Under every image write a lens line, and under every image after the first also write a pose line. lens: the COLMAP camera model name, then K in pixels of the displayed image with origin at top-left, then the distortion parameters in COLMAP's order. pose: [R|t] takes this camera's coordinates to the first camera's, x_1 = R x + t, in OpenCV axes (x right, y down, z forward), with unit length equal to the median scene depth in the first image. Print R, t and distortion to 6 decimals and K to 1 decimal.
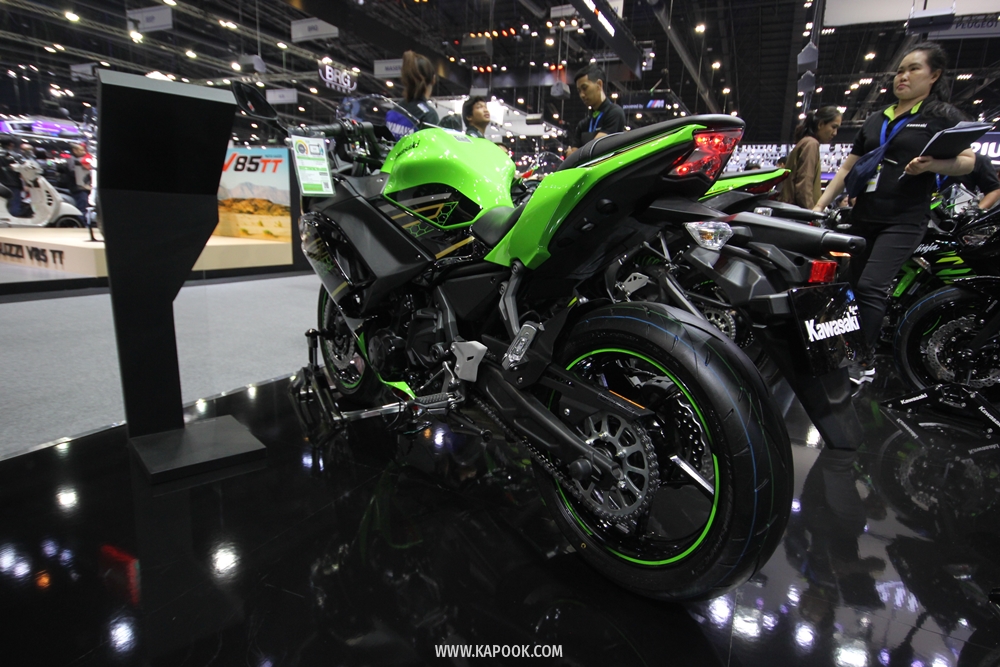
lens RADIAL K [[576.0, 0, 500.0], [0, 576.0, 333.5], [0, 0, 1]] dist [-0.002046, -0.000628]
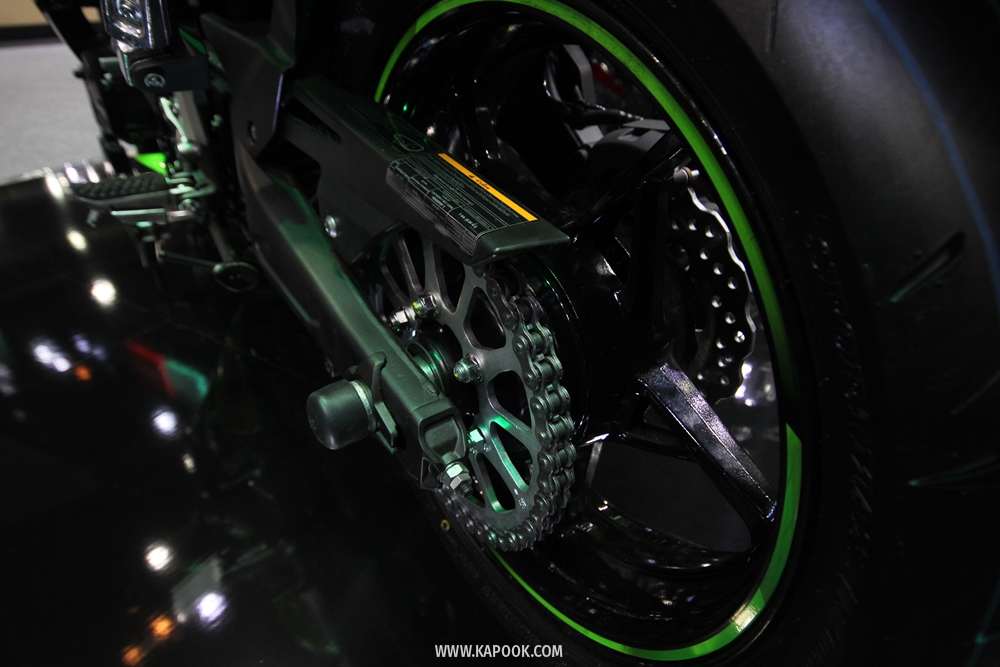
lens RADIAL K [[576.0, 0, 500.0], [0, 576.0, 333.5], [0, 0, 1]] dist [-0.002046, -0.000628]
pose [[0.997091, 0.018135, -0.074029, 0.235484], [0.008252, 0.939888, 0.341382, 0.082325], [0.075770, -0.341000, 0.937005, 0.682576]]
